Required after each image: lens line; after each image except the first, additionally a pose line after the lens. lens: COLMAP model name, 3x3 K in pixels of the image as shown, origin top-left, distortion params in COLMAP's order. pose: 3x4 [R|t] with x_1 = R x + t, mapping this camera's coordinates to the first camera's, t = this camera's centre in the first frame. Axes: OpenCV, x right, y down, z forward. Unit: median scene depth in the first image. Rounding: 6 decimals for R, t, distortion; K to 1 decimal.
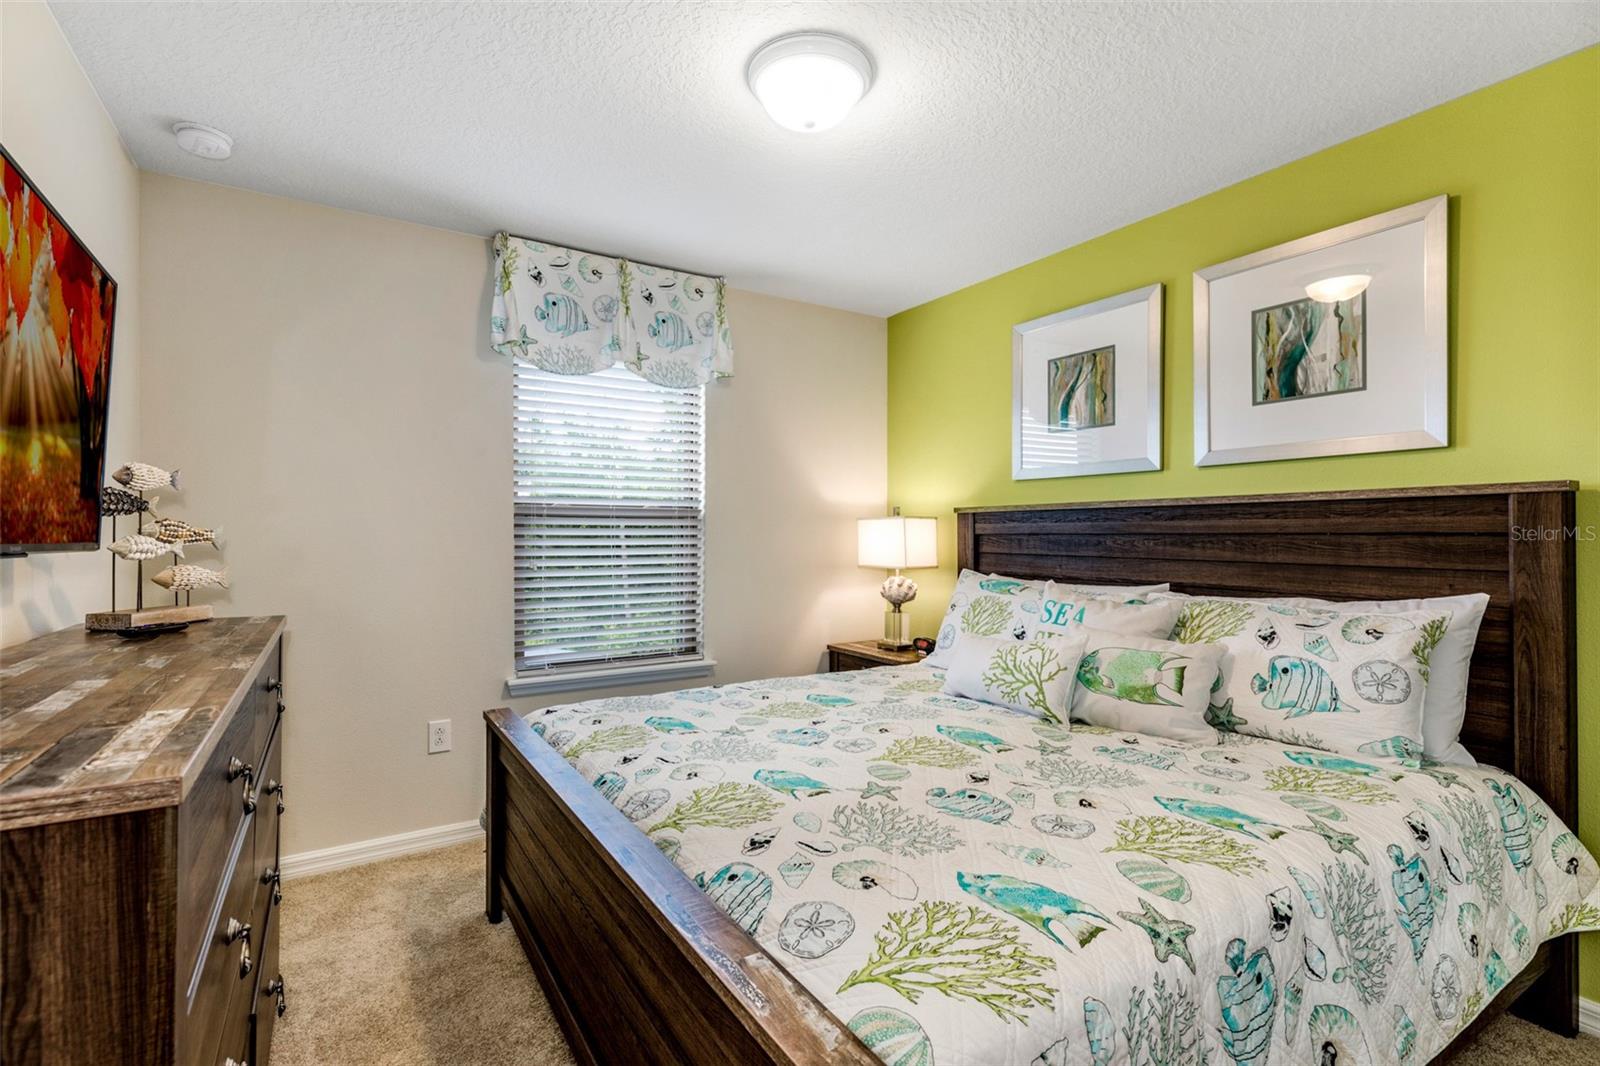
lens RADIAL K [[728.5, 0, 787.8], [0, 728.5, 539.5], [0, 0, 1]] dist [0.009141, 0.000157]
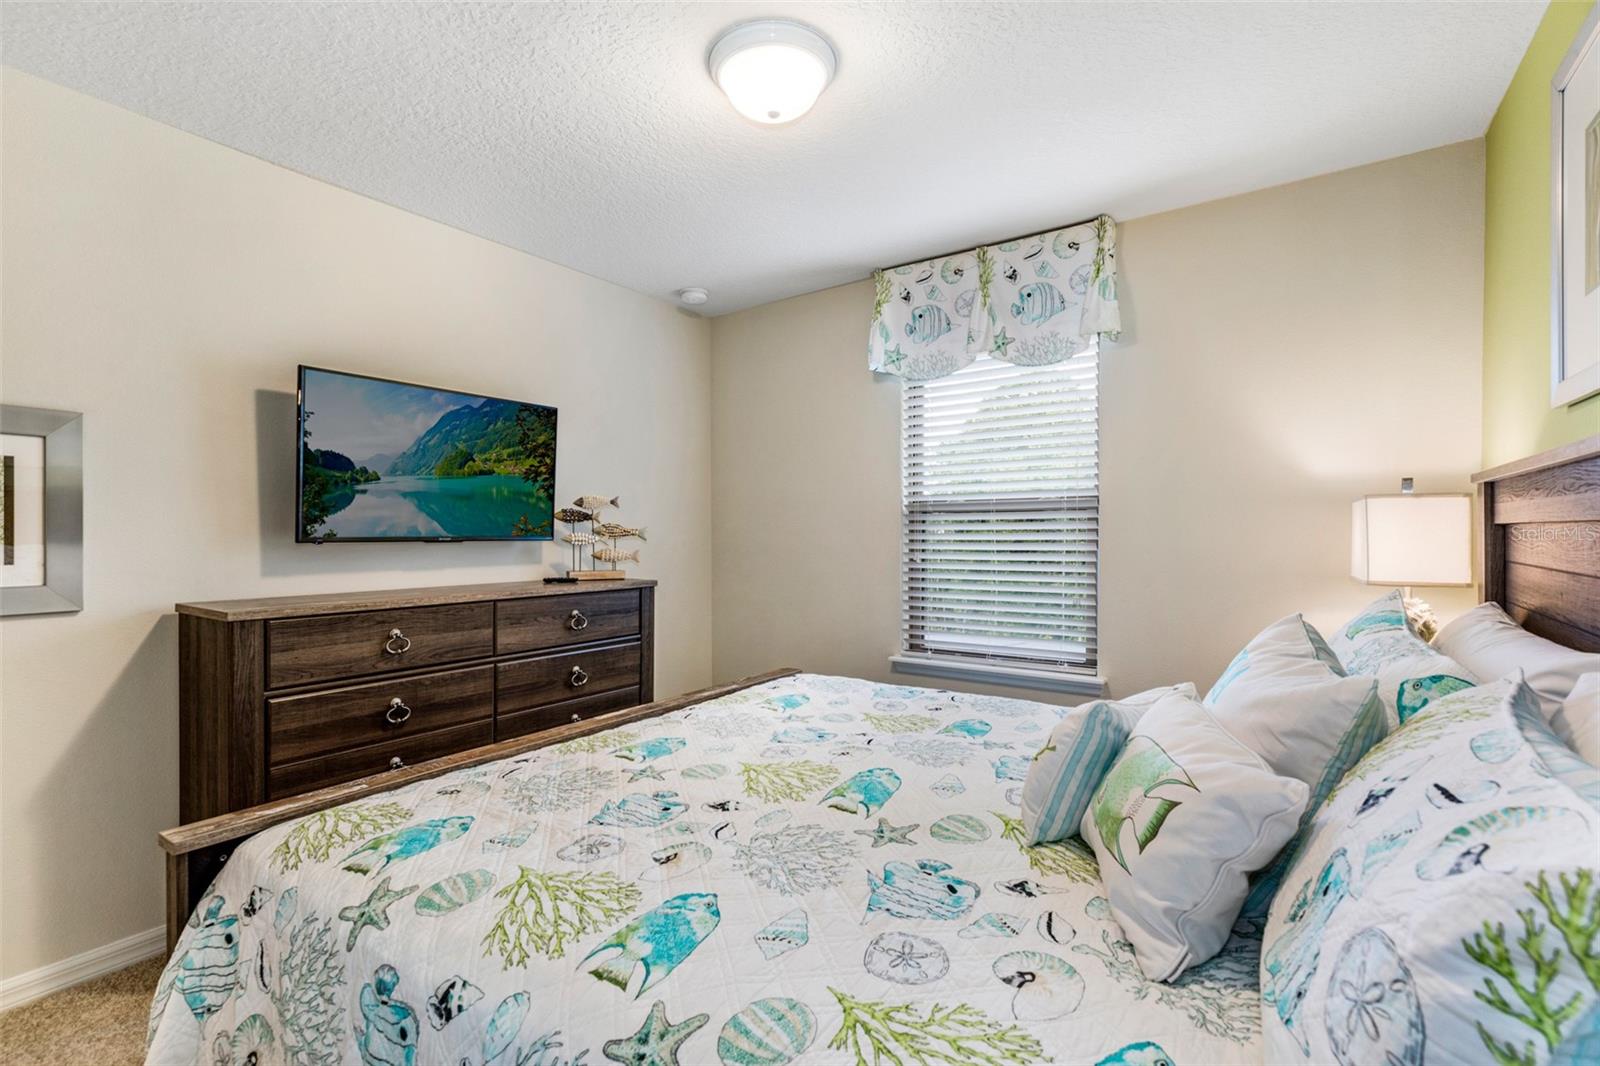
lens RADIAL K [[728.5, 0, 787.8], [0, 728.5, 539.5], [0, 0, 1]] dist [0.009141, 0.000157]
pose [[0.396584, 0.012754, -0.917910, 0.677796], [-0.000506, 0.999906, 0.013674, -0.007286], [0.917998, -0.004958, 0.396554, 0.439355]]
